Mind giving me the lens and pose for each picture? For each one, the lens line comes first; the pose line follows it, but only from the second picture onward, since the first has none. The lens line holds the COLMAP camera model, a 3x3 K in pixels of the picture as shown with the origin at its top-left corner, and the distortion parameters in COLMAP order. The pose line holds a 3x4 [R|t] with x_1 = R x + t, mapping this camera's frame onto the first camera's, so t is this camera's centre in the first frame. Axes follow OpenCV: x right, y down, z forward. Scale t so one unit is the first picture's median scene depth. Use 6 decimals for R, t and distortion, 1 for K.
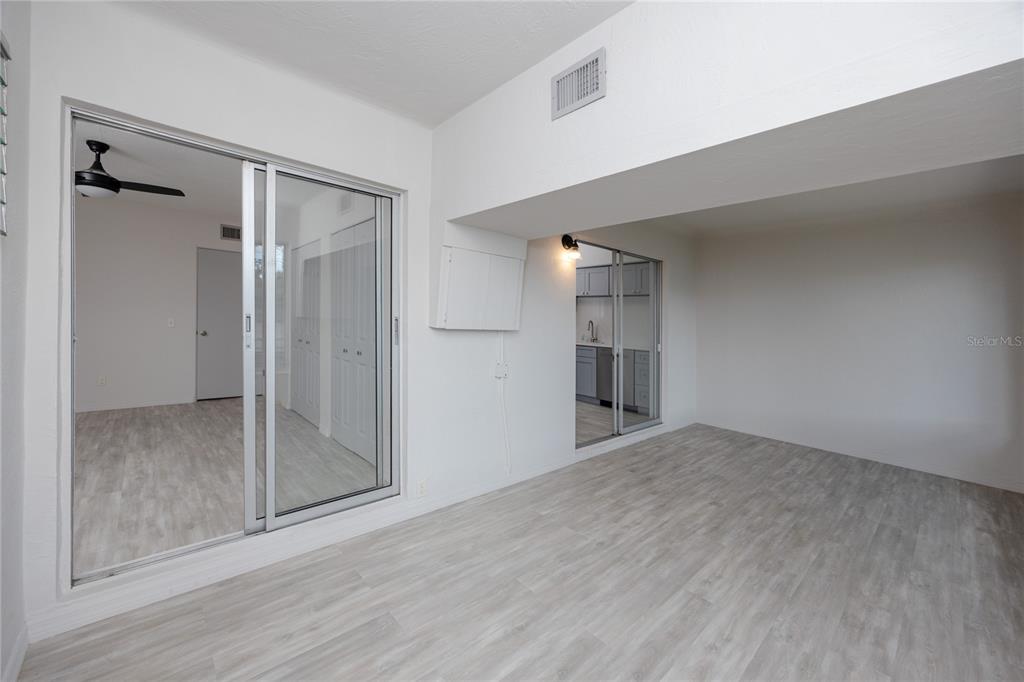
lens RADIAL K [[404.6, 0, 518.1], [0, 404.6, 320.3], [0, 0, 1]] dist [0.001367, -0.000248]
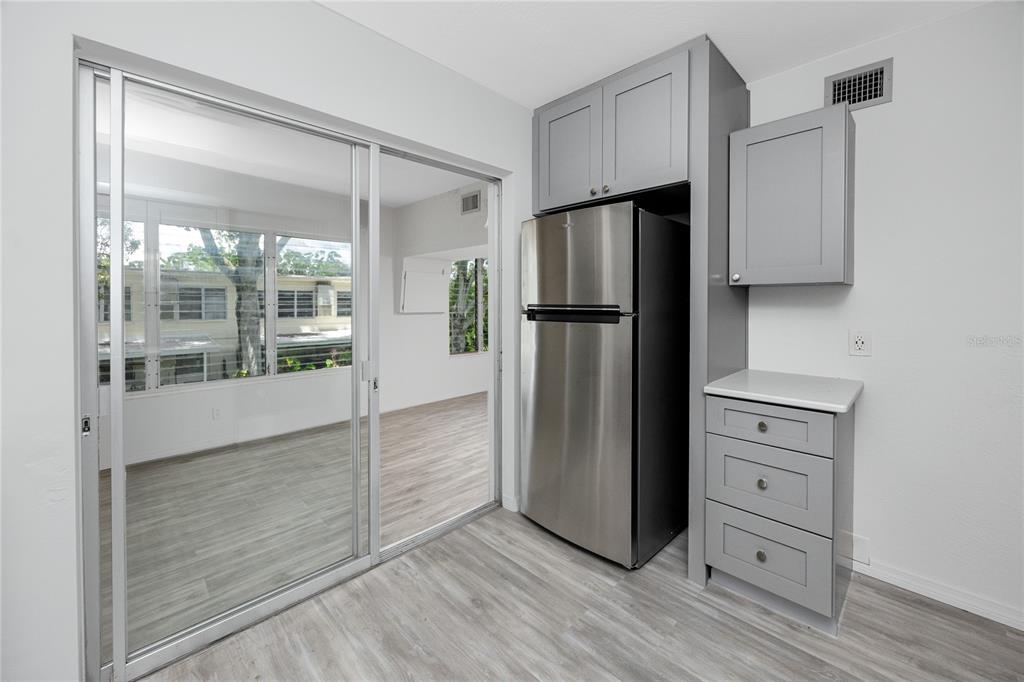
lens RADIAL K [[410.8, 0, 517.1], [0, 410.8, 306.7], [0, 0, 1]] dist [0.001451, 0.000011]
pose [[-0.998911, -0.033744, -0.032220, 0.145628], [-0.033935, 0.999409, 0.005410, -0.006733], [0.032018, 0.006497, -0.999466, 1.945937]]
